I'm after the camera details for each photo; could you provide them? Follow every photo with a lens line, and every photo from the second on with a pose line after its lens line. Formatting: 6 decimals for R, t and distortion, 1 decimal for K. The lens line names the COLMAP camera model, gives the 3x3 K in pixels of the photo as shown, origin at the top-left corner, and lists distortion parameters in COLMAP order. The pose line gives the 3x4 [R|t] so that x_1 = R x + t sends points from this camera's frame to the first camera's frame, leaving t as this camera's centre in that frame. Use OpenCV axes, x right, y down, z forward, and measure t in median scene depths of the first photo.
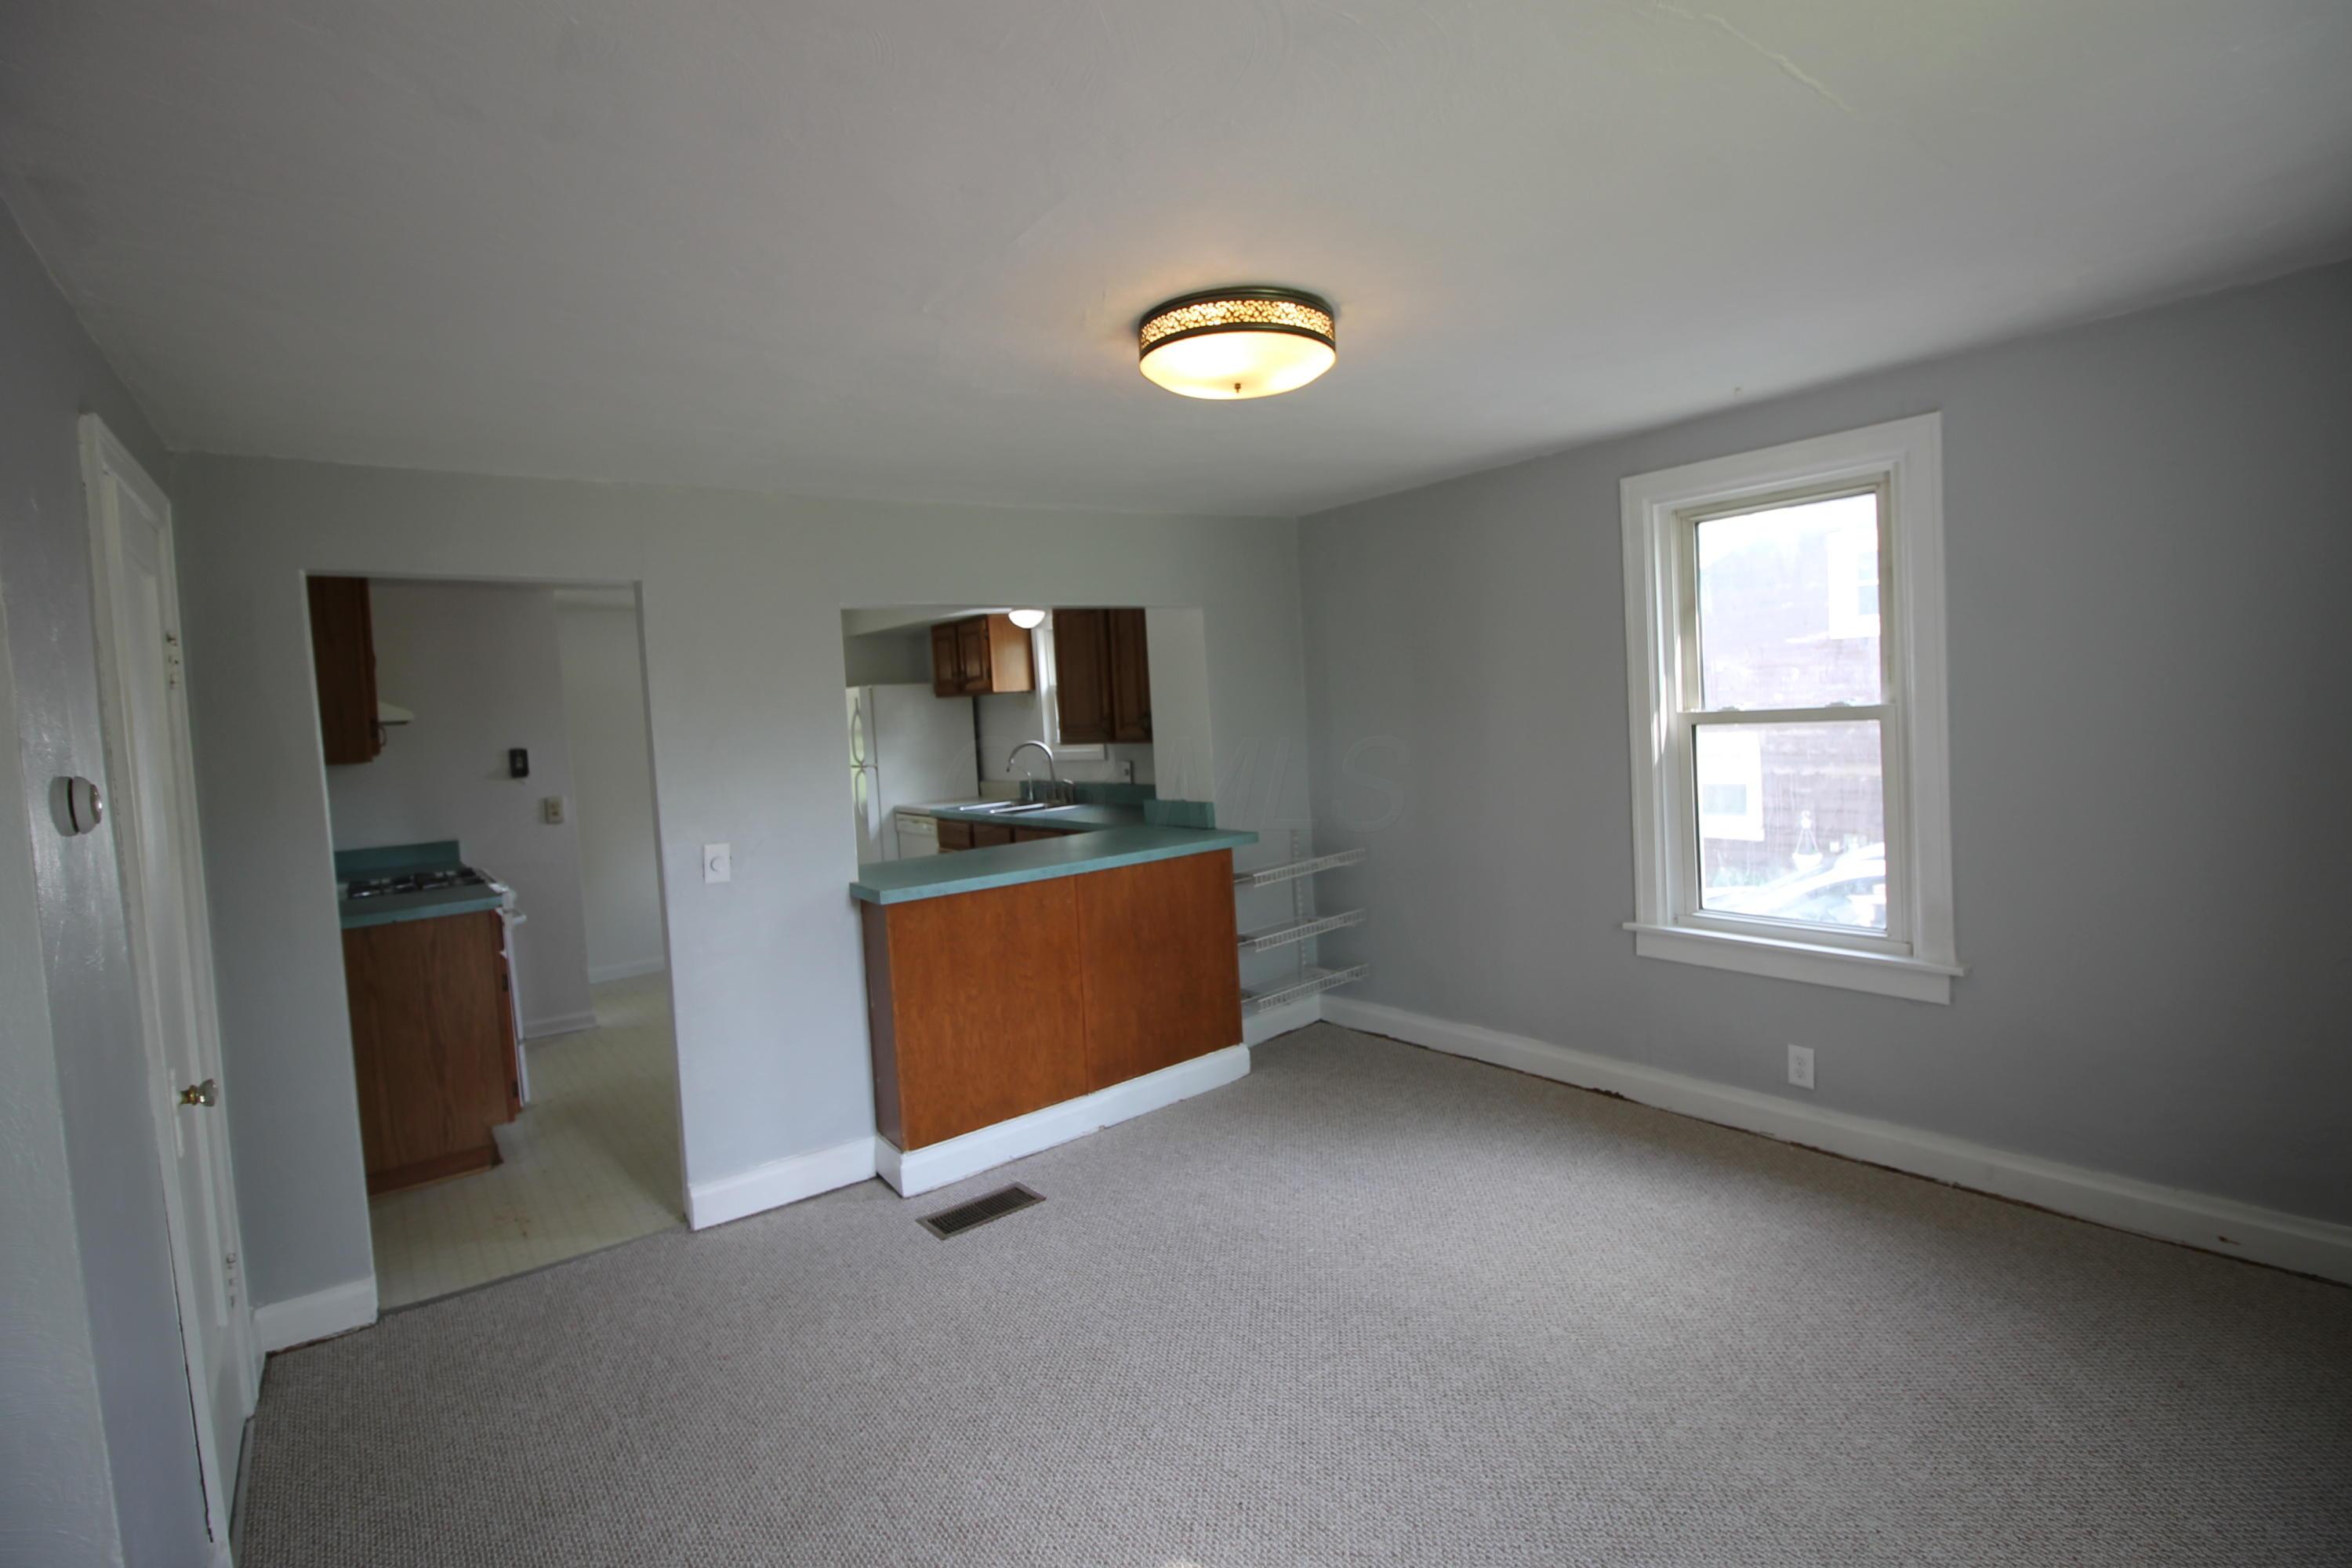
lens RADIAL K [[1101.2, 0, 1197.4], [0, 1101.2, 773.0], [0, 0, 1]] dist [-0.002429, -0.010109]
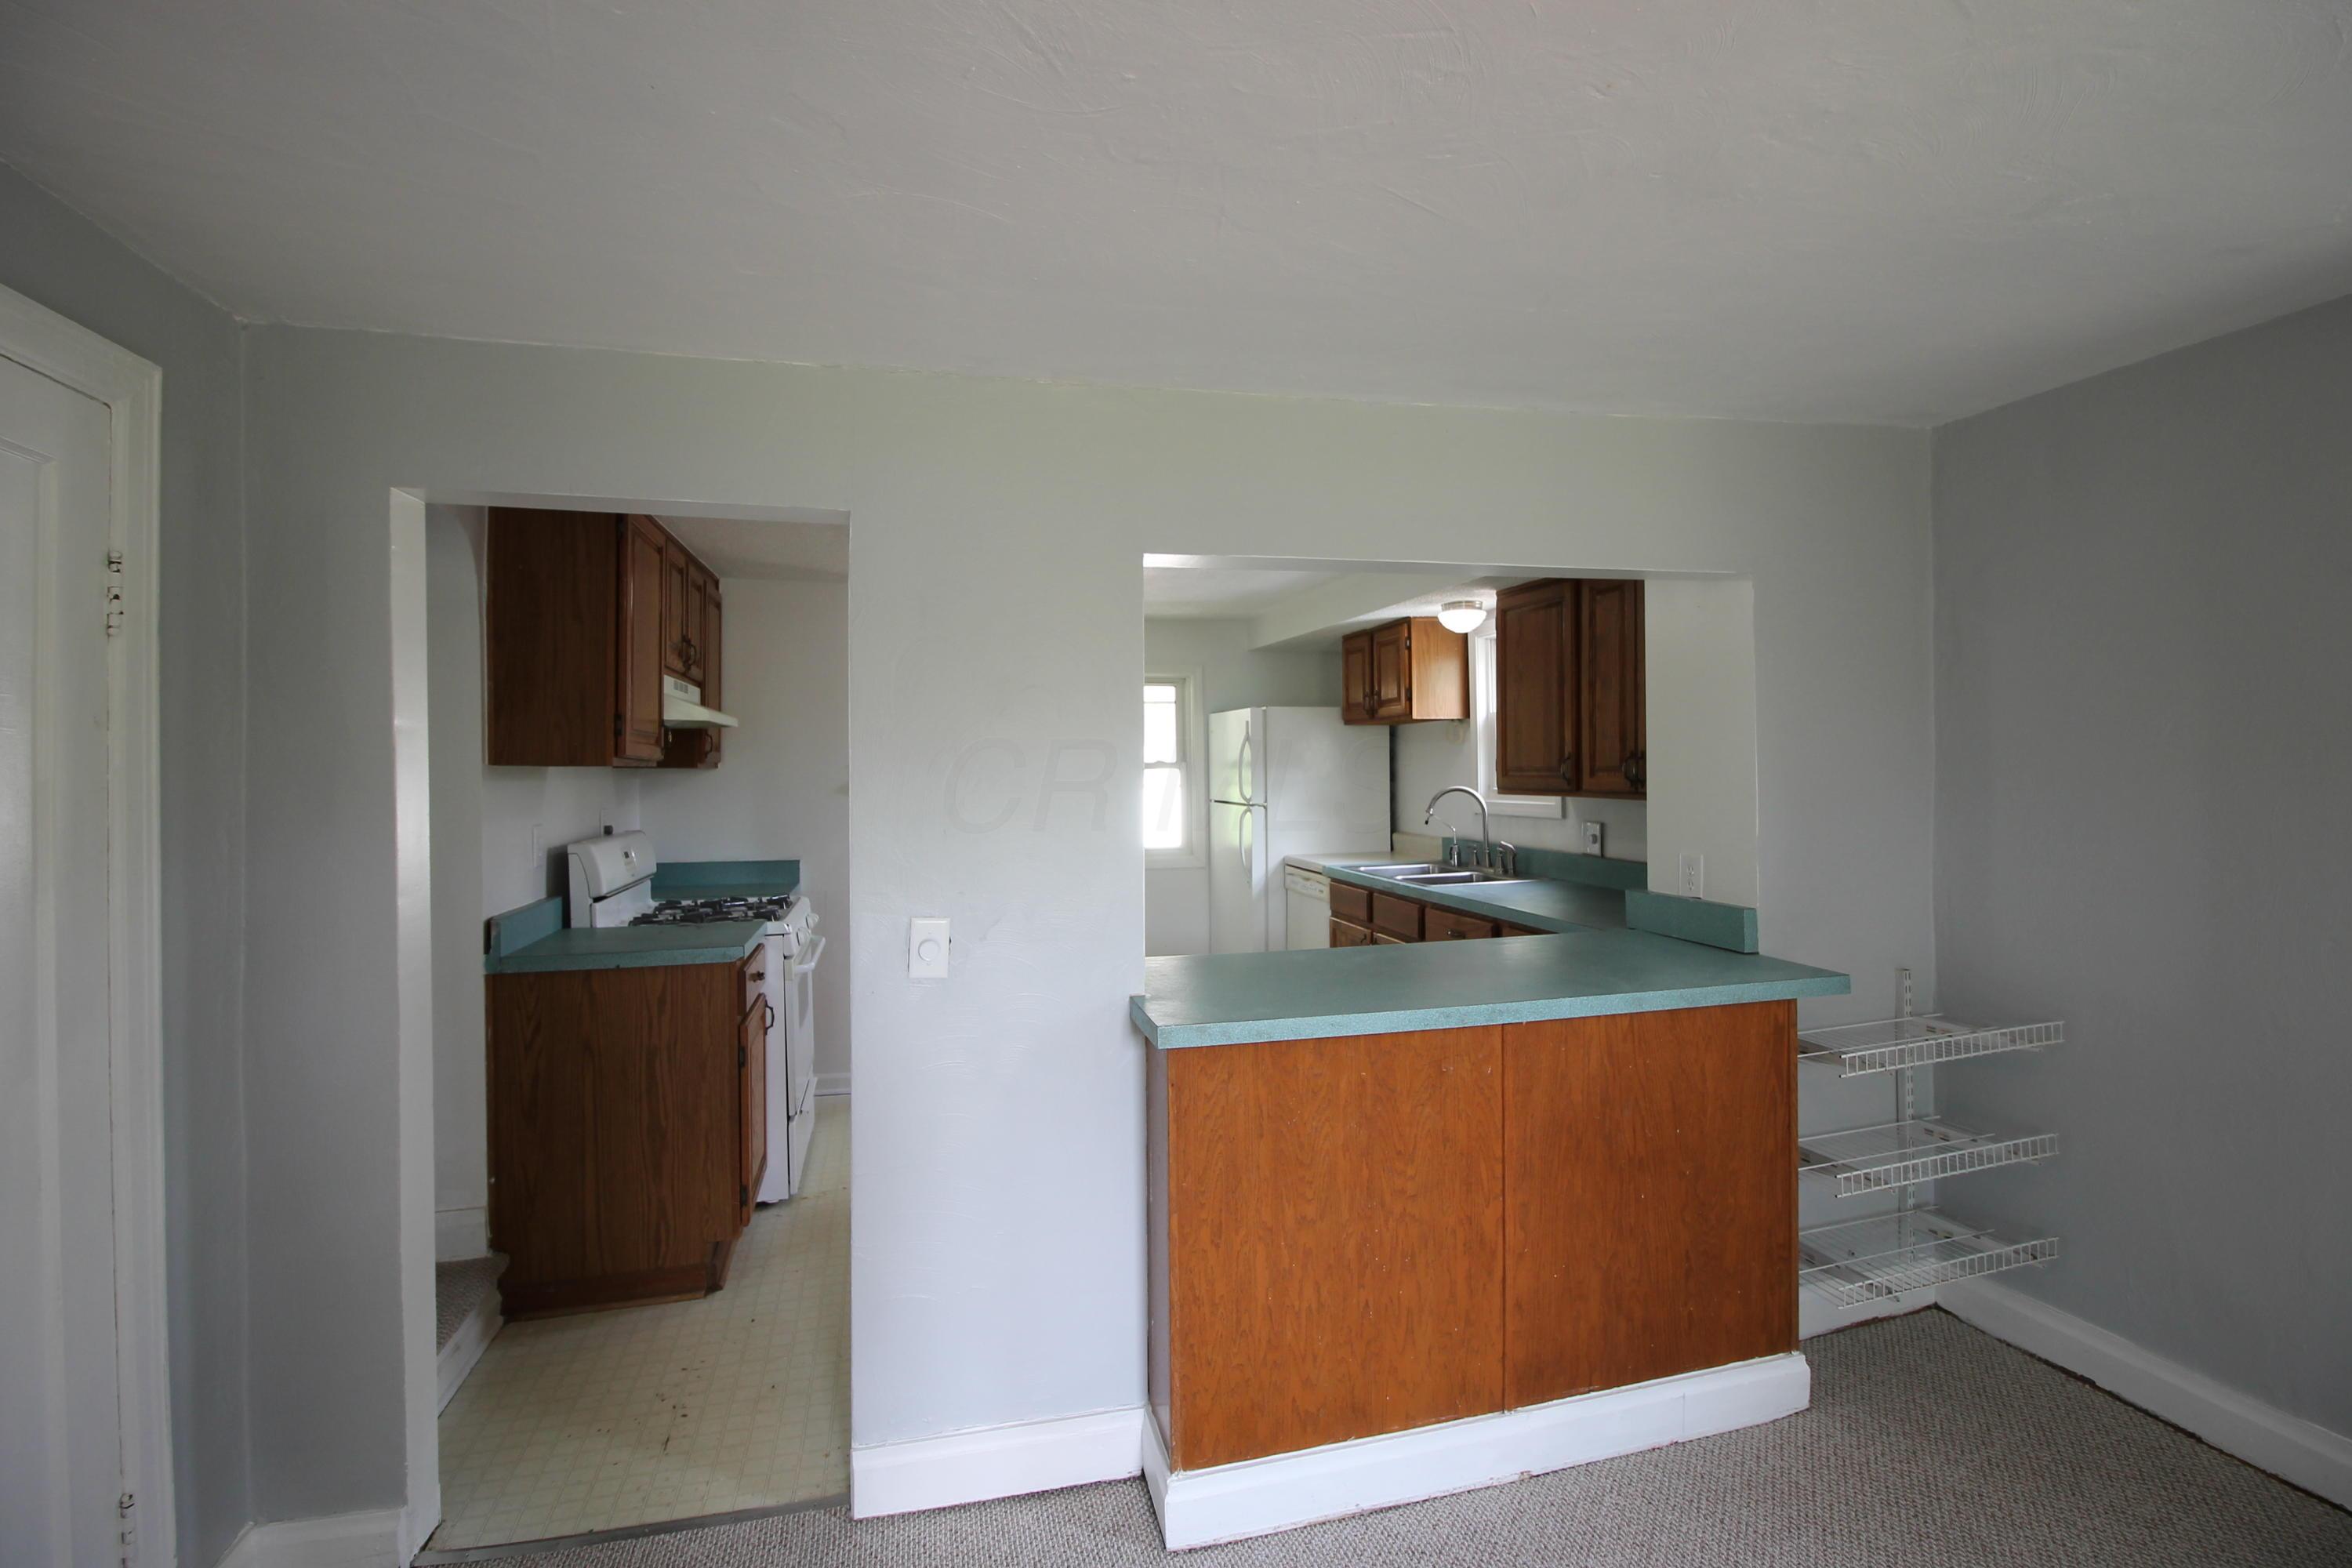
lens RADIAL K [[1101.2, 0, 1186.2], [0, 1101.2, 765.6], [0, 0, 1]] dist [-0.002429, -0.010109]
pose [[0.916456, 0.048914, -0.397135, -0.034921], [-0.066297, 0.997344, -0.030152, -0.011131], [0.394605, 0.053961, 0.917265, 0.341022]]
